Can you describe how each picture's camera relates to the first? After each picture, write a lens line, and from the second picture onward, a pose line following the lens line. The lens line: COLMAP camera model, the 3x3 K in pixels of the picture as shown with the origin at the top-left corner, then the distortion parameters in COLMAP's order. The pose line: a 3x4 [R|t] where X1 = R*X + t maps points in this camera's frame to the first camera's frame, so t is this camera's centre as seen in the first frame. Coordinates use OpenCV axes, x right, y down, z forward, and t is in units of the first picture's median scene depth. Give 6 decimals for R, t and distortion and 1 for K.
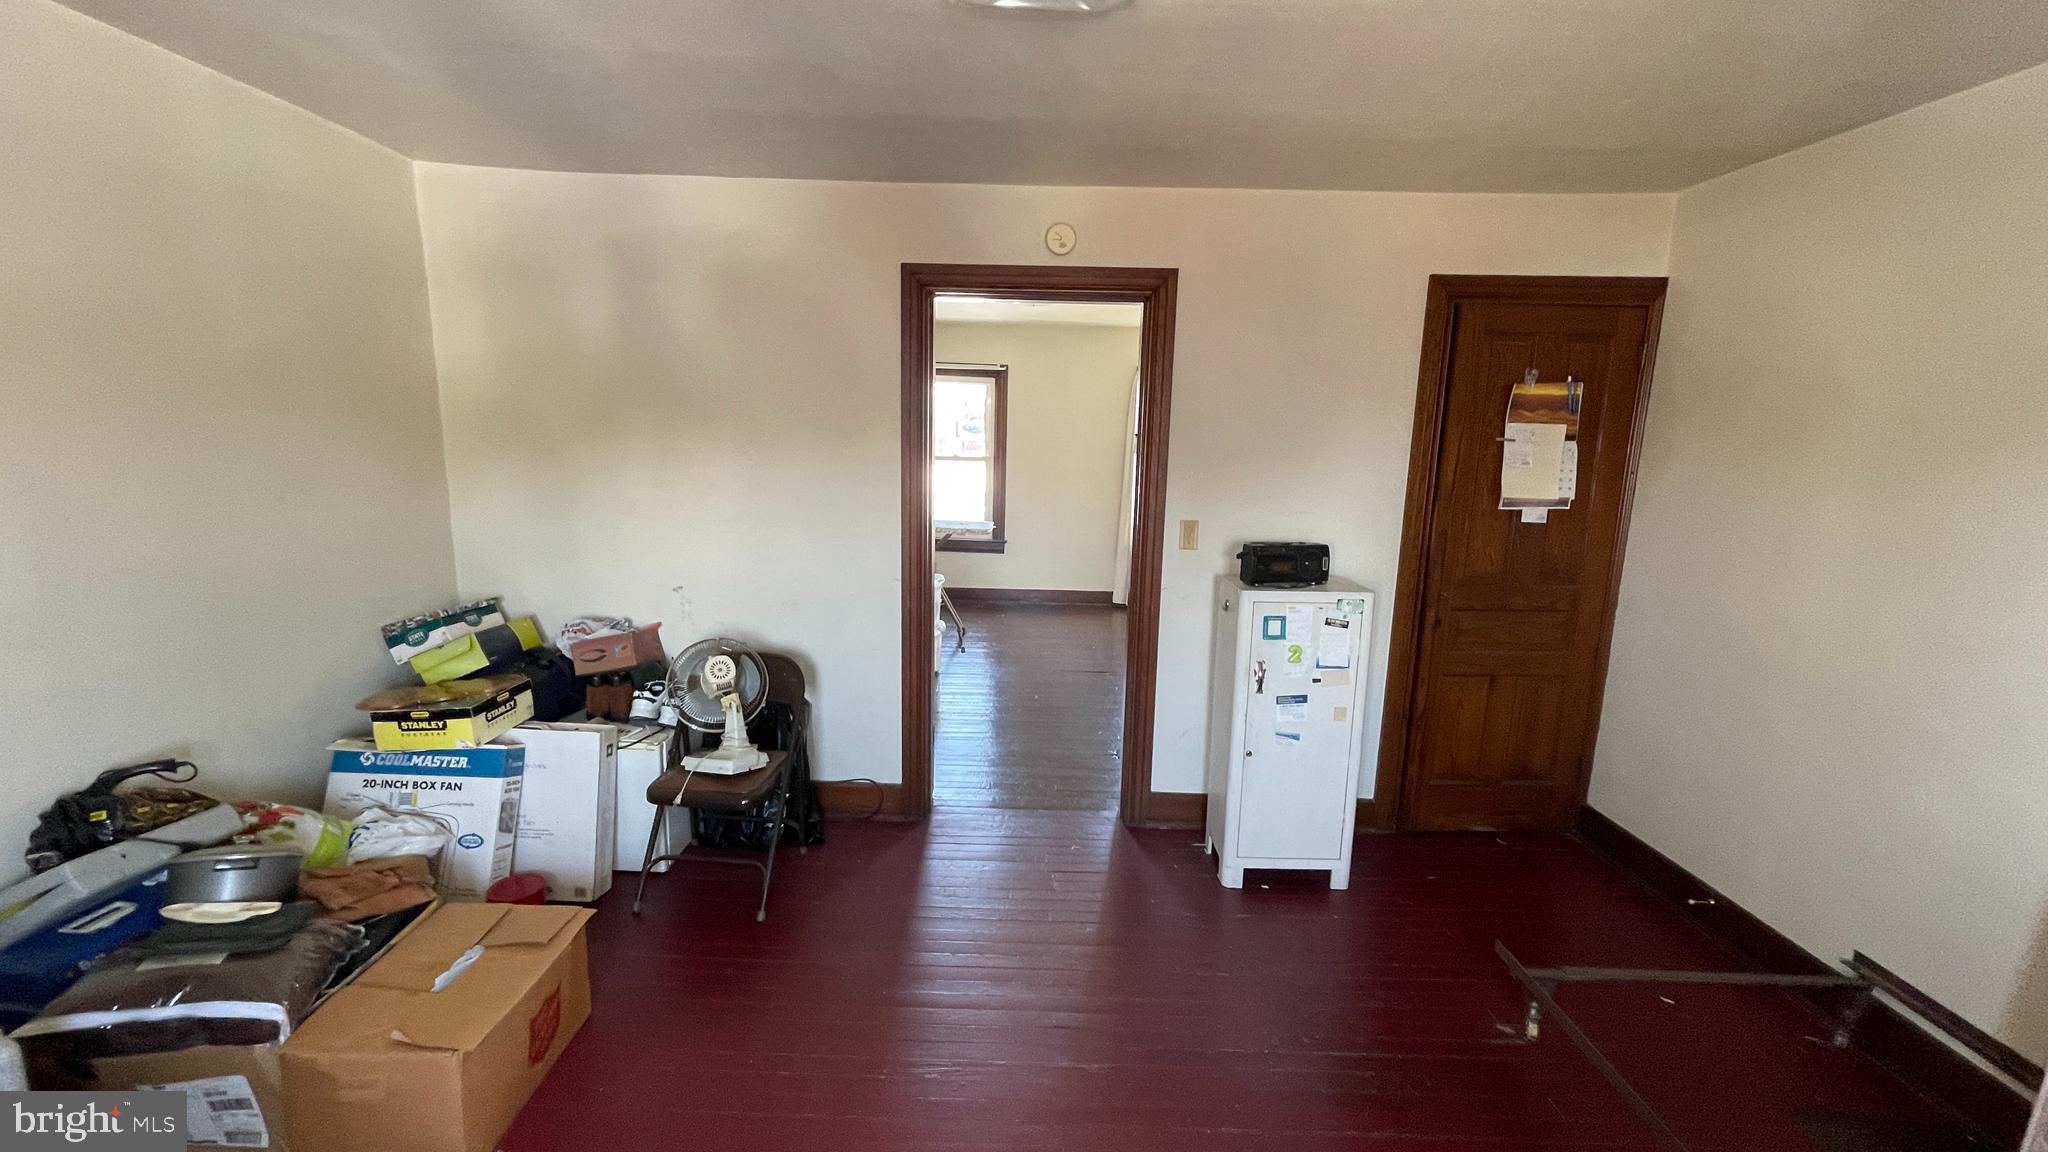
lens RADIAL K [[827.1, 0, 1021.1], [0, 827.1, 573.2], [0, 0, 1]] dist [-0.003445, 0.001057]
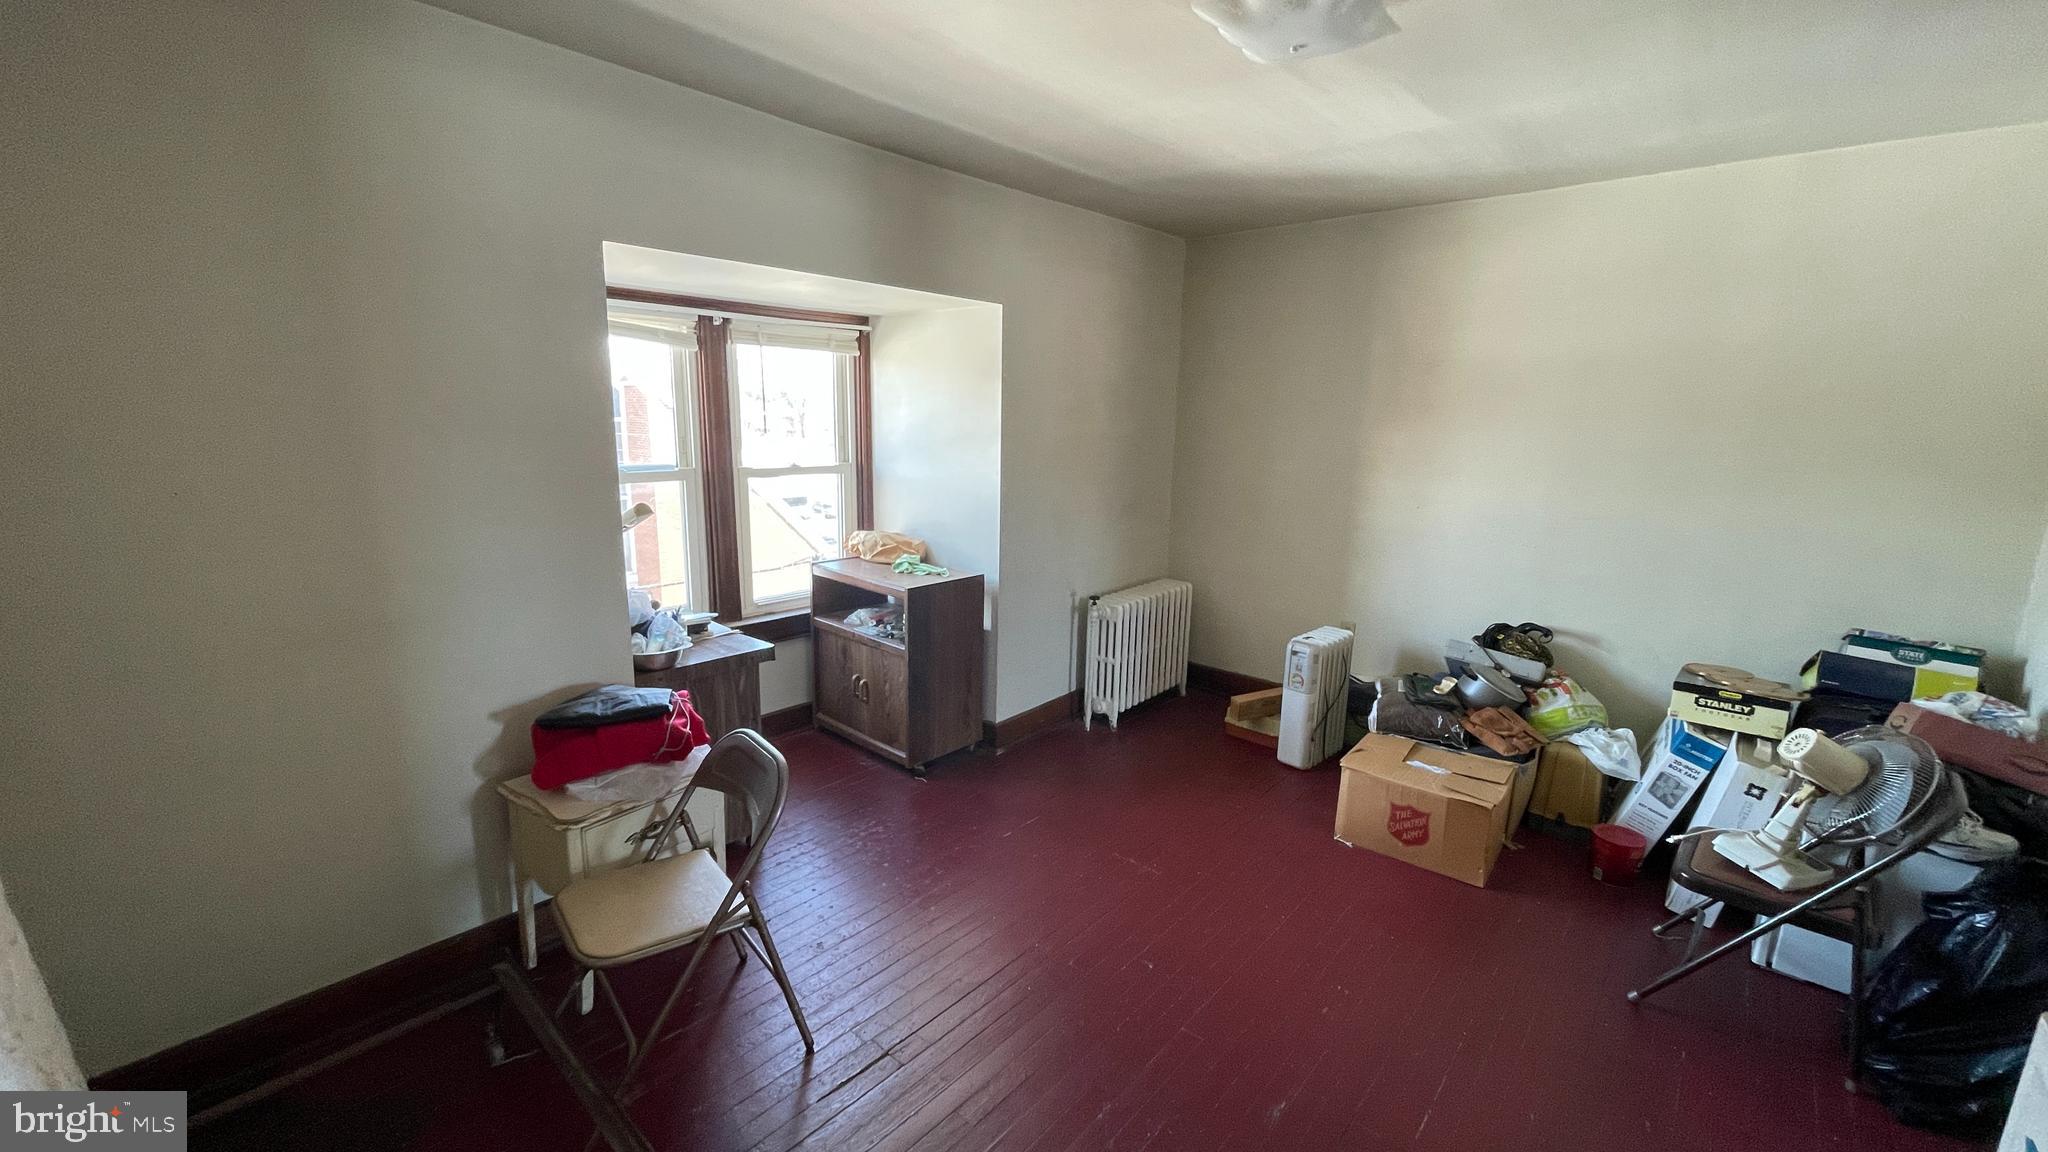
lens RADIAL K [[827.1, 0, 1019.2], [0, 827.1, 581.8], [0, 0, 1]] dist [-0.003445, 0.001057]
pose [[-0.655729, 0.118057, -0.745709, 0.717109], [-0.165305, 0.941284, 0.294378, -0.141977], [0.736677, 0.316302, -0.597712, 0.938617]]
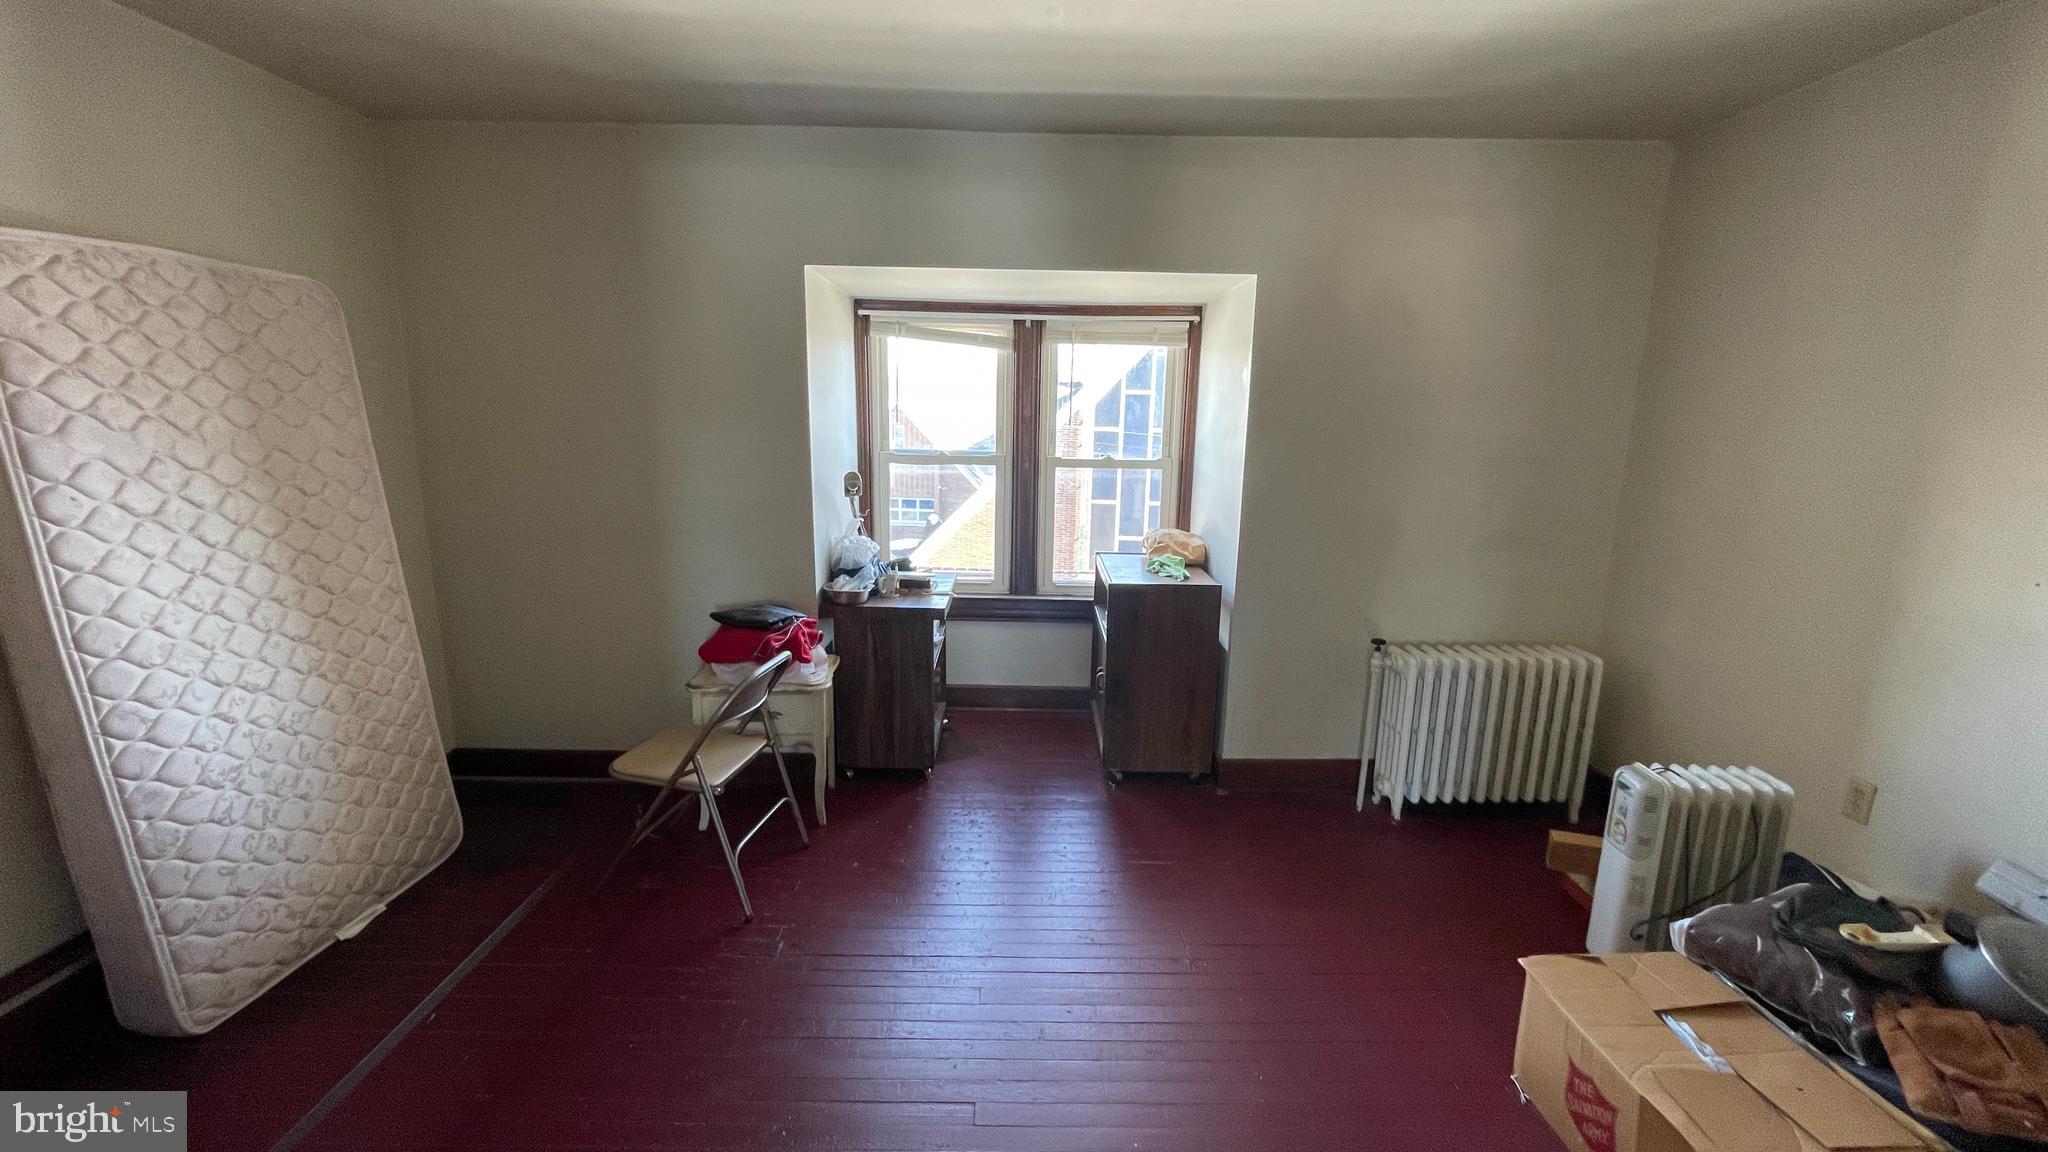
lens RADIAL K [[827.1, 0, 1018.9], [0, 827.1, 579.4], [0, 0, 1]] dist [-0.003445, 0.001057]
pose [[-0.999195, -0.036312, -0.017081, 0.021853], [-0.040033, 0.931364, 0.361881, -0.173741], [0.002768, 0.362273, -0.932068, 1.199600]]
